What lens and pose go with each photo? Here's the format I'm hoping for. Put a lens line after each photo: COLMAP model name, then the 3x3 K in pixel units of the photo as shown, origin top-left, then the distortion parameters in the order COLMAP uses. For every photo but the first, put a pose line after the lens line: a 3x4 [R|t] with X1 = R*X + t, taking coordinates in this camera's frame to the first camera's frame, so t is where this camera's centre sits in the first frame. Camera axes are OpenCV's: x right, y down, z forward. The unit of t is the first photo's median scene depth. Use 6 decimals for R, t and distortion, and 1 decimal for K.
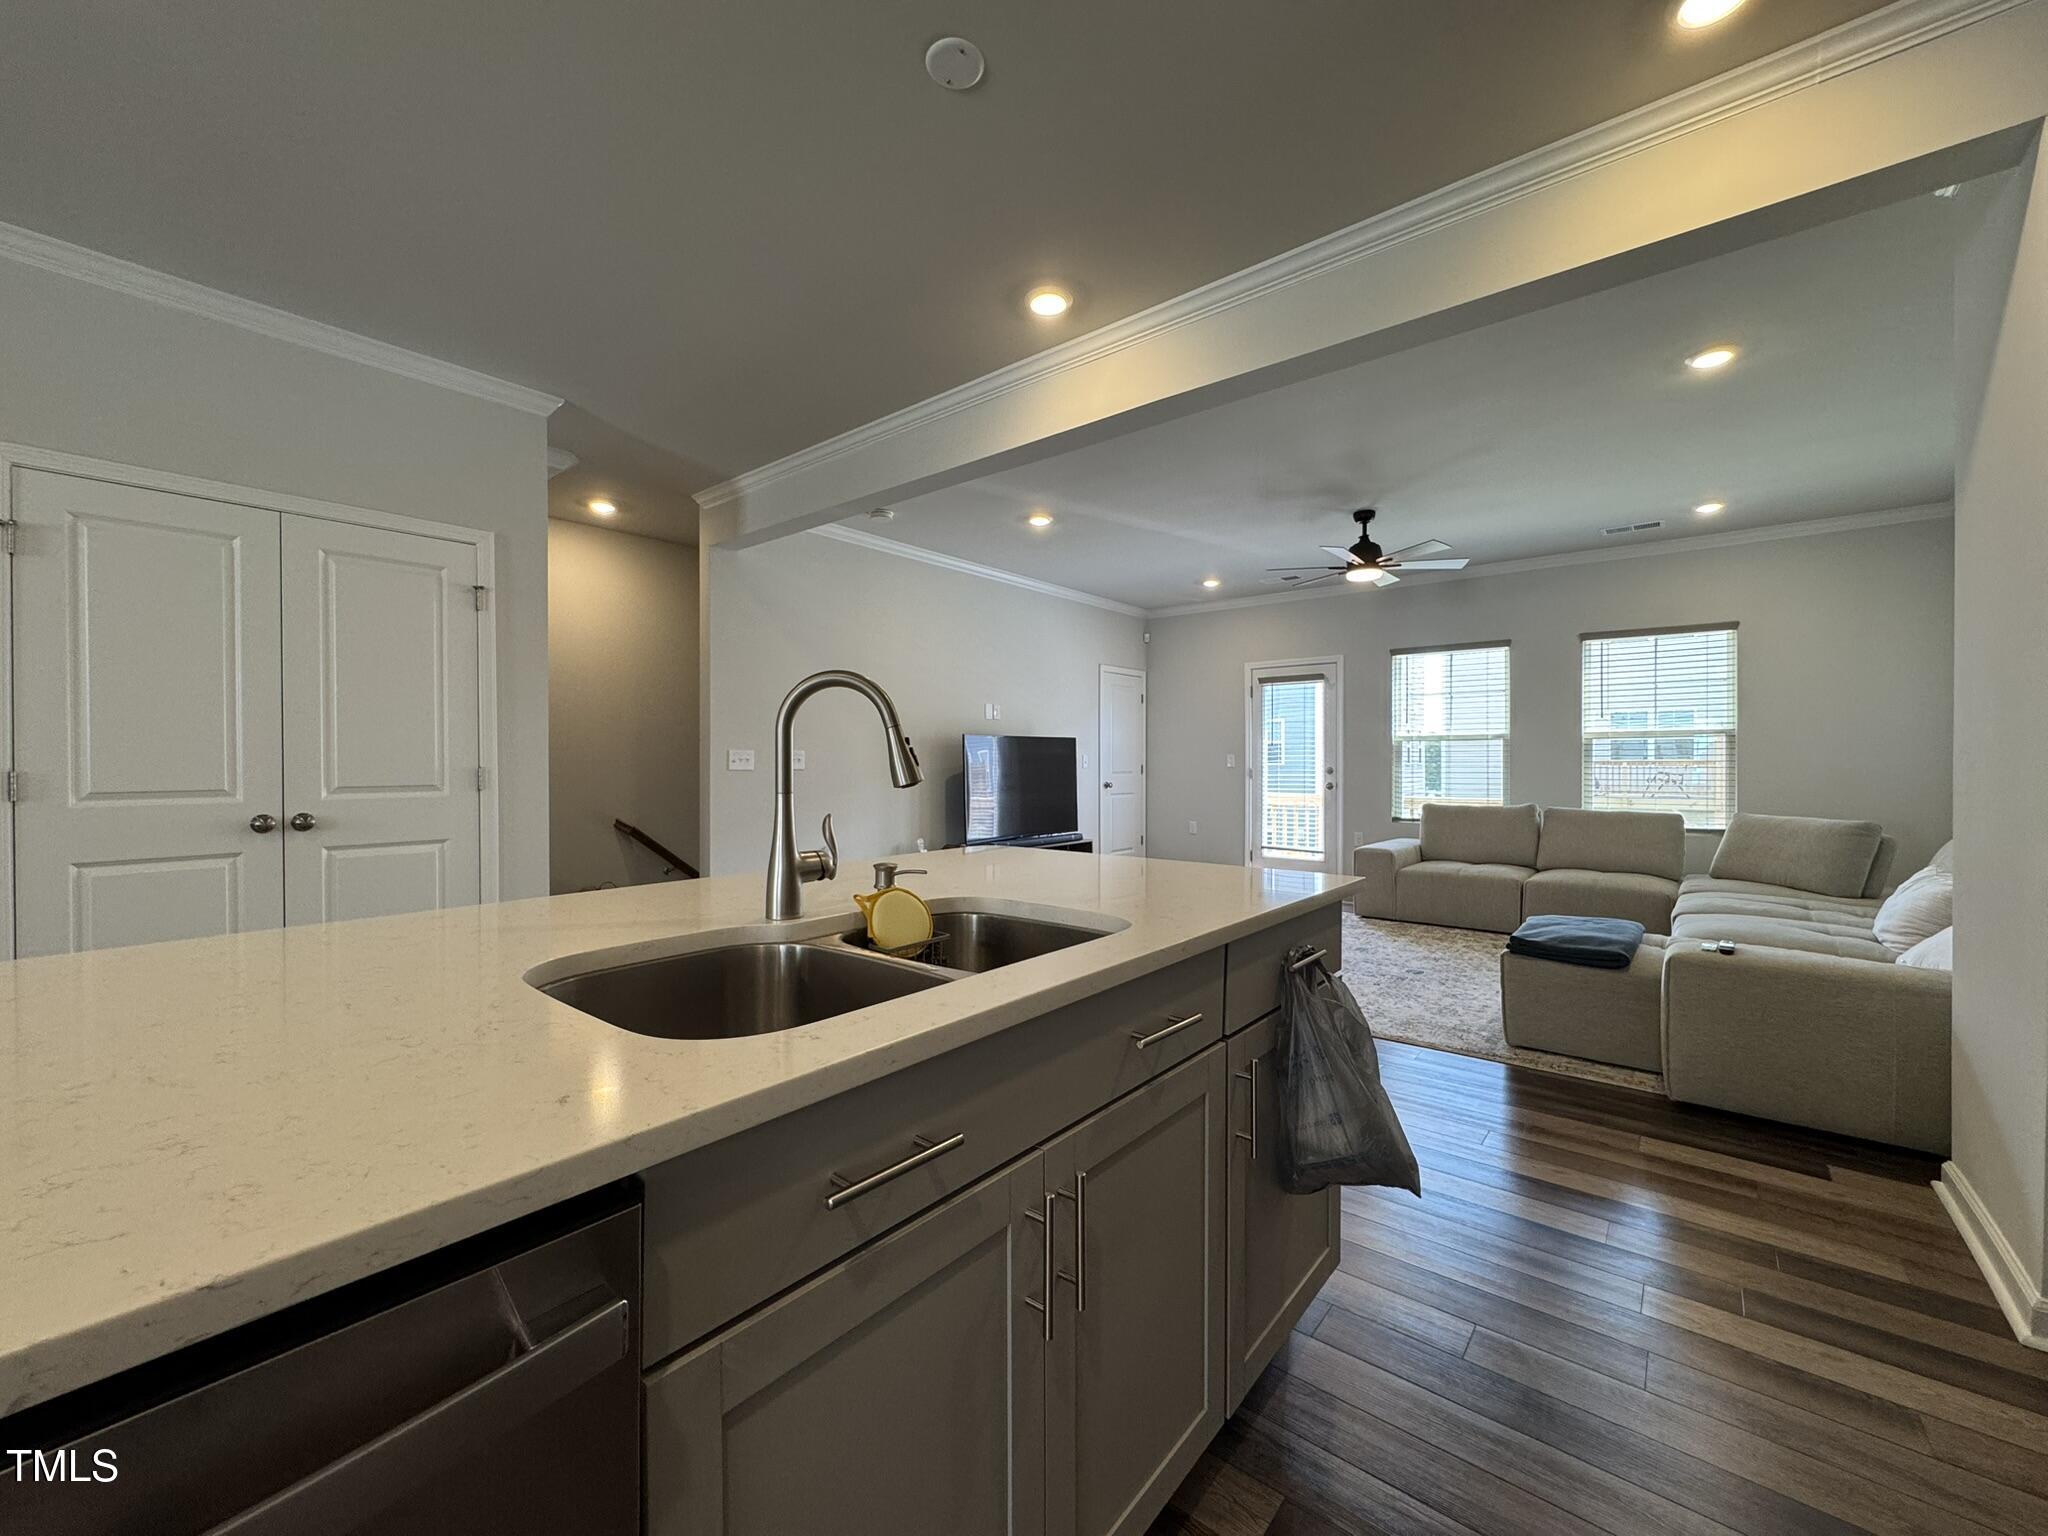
lens RADIAL K [[813.5, 0, 1017.7], [0, 813.5, 768.4], [0, 0, 1]] dist [0.001715, -0.000221]
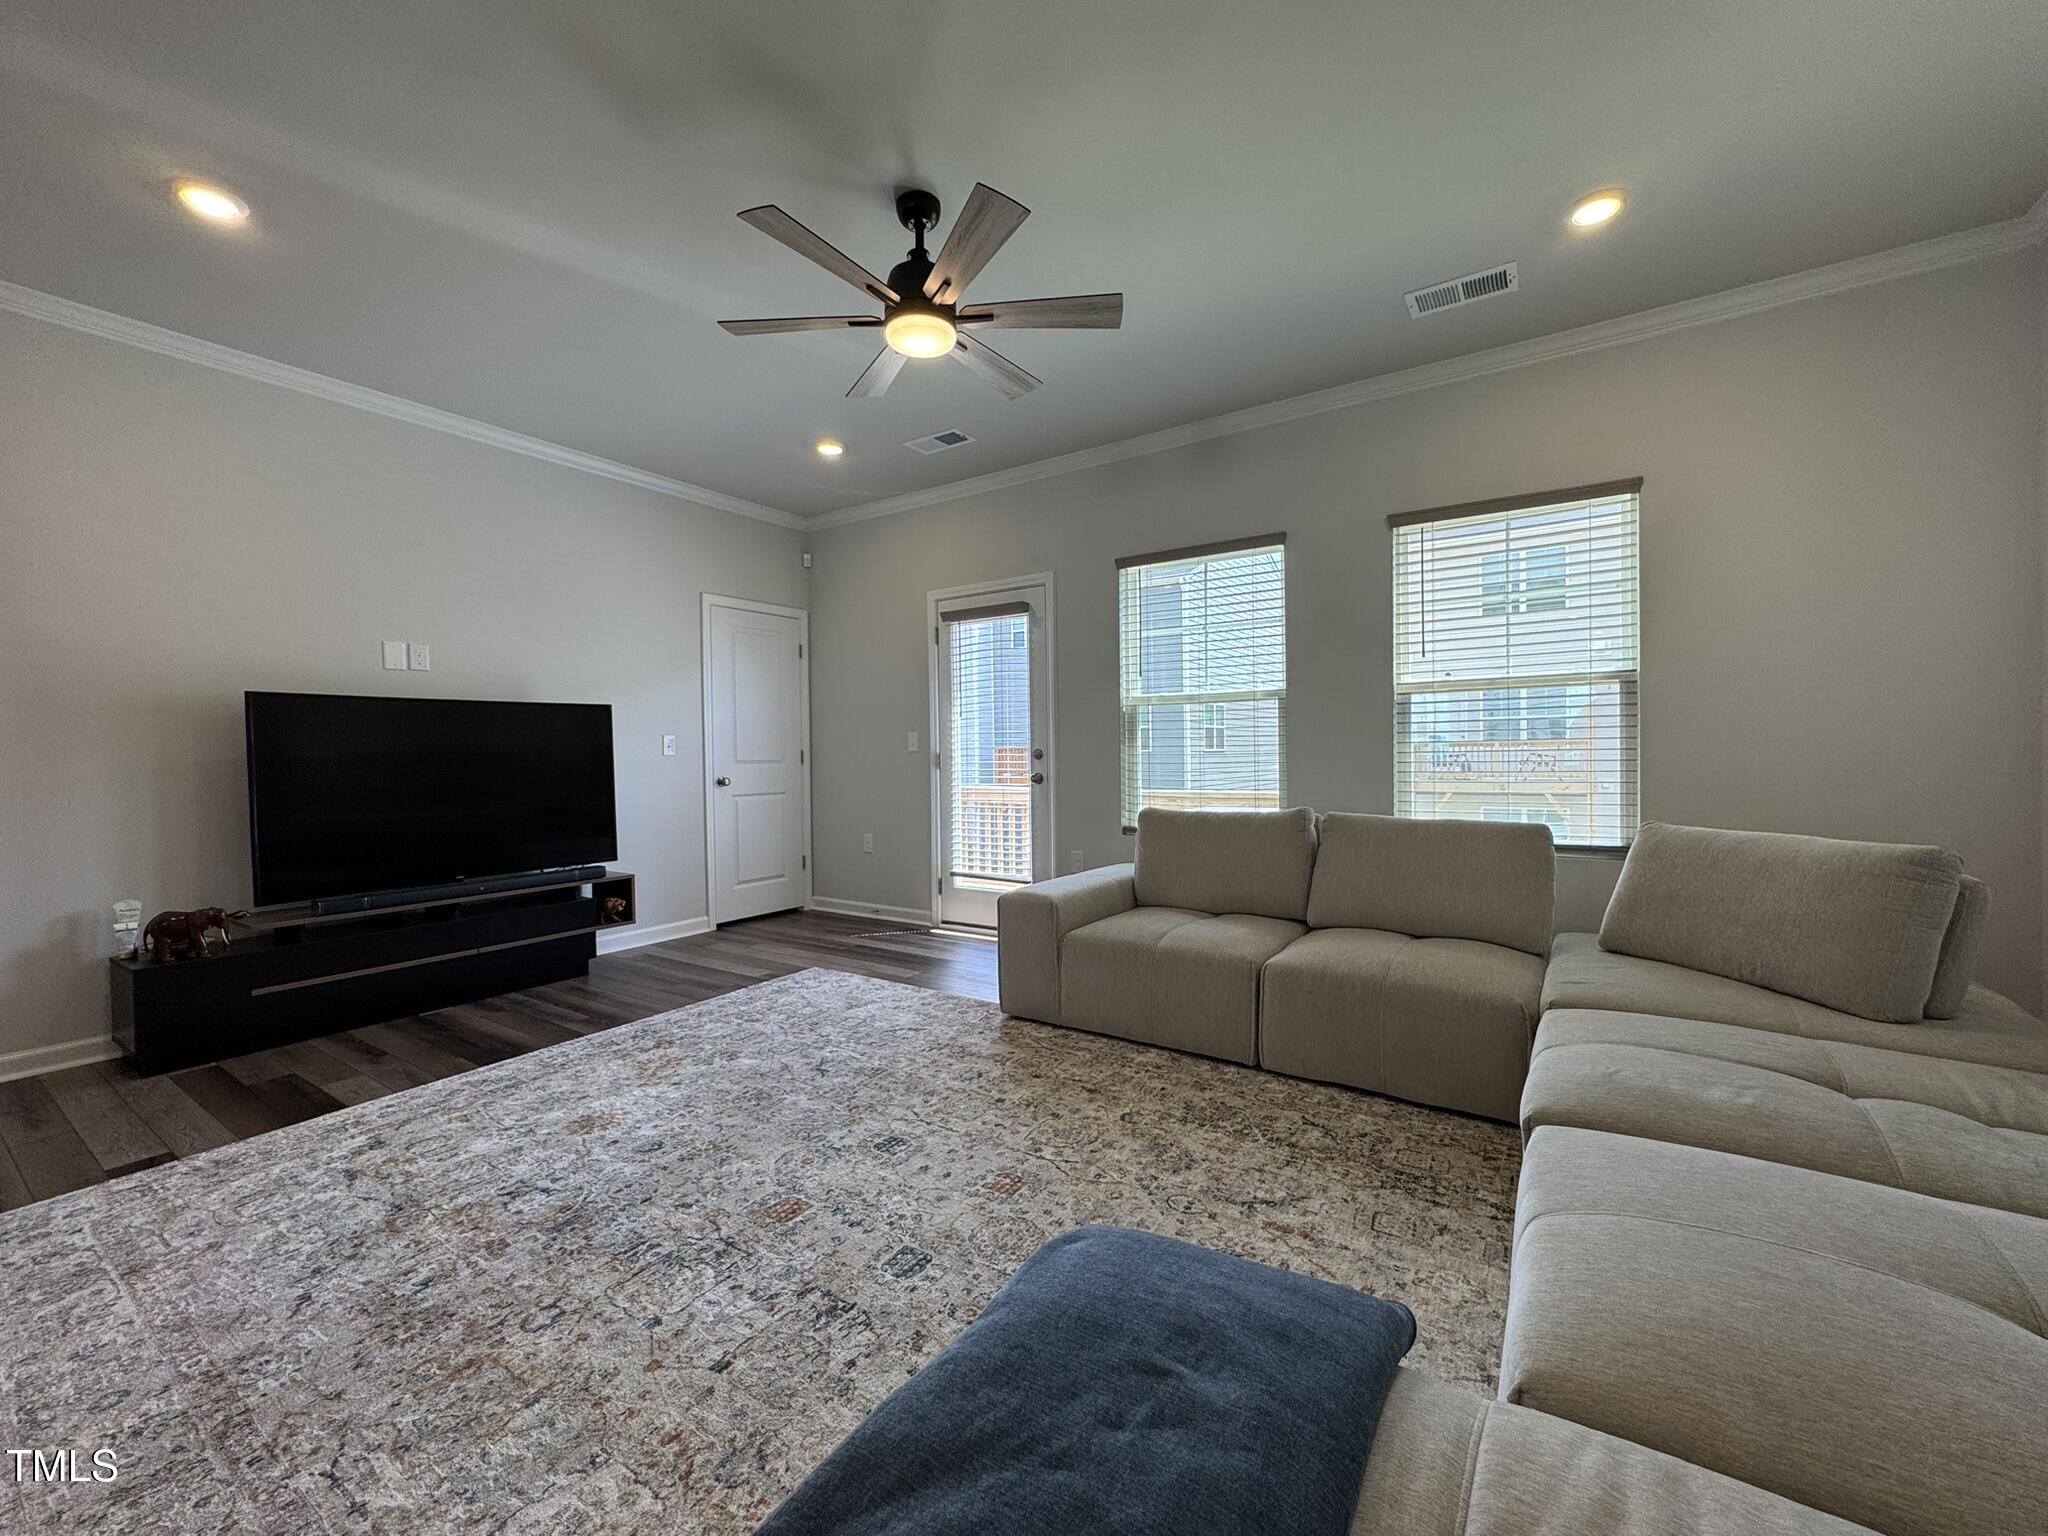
lens RADIAL K [[813.5, 0, 1016.1], [0, 813.5, 769.9], [0, 0, 1]] dist [0.001715, -0.000221]
pose [[0.994975, -0.015194, 0.098961, 0.359293], [0.013887, 0.999807, 0.013883, 0.006878], [-0.099153, -0.012439, 0.994994, 0.435599]]
